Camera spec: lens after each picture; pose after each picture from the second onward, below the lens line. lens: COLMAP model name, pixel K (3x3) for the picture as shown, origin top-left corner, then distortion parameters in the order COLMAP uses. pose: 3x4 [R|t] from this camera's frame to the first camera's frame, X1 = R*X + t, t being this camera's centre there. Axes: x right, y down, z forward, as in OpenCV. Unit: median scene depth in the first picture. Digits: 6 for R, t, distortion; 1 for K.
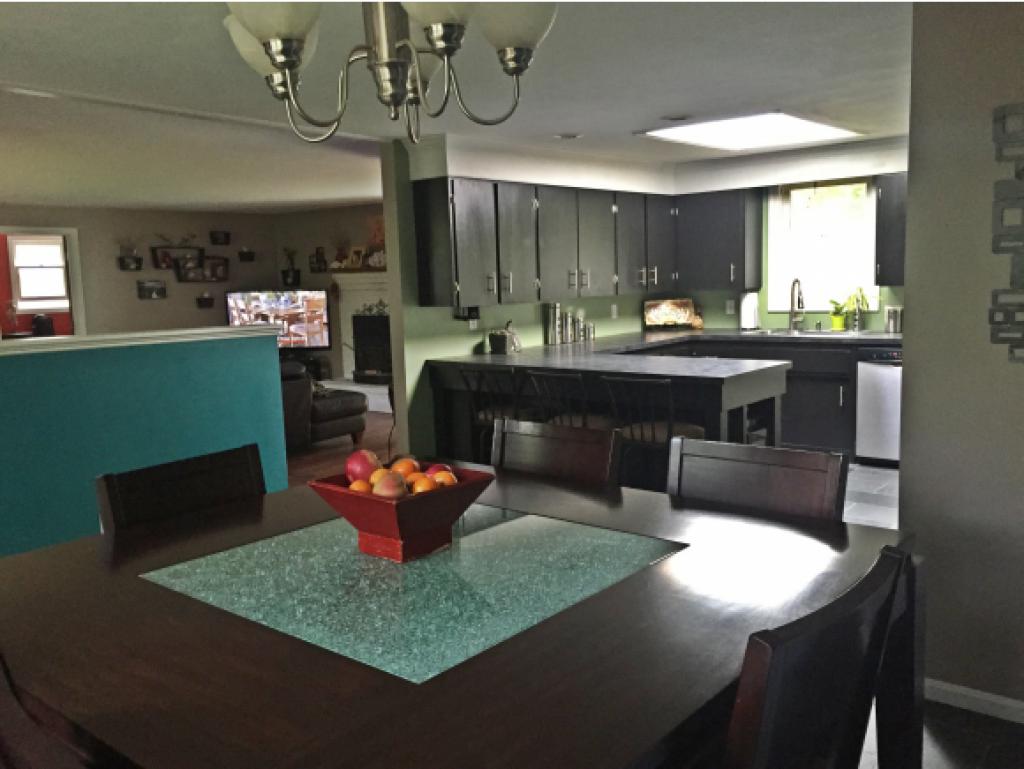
lens RADIAL K [[888.3, 0, 512.6], [0, 888.3, 384.5], [0, 0, 1]] dist [0.061402, 0.004627]
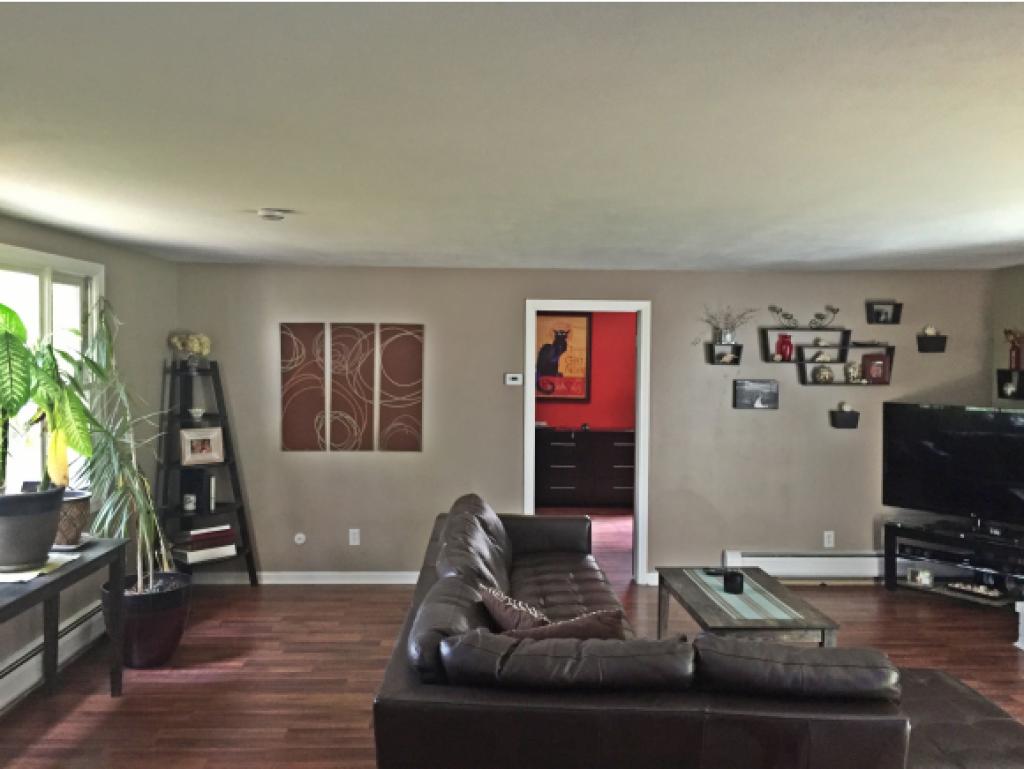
lens RADIAL K [[888.3, 0, 511.5], [0, 888.3, 383.9], [0, 0, 1]] dist [0.061402, 0.004627]
pose [[0.674063, 0.052929, -0.736775, -0.054691], [-0.116555, 0.992556, -0.035331, -0.069422], [0.729420, 0.109690, 0.675214, 0.439660]]
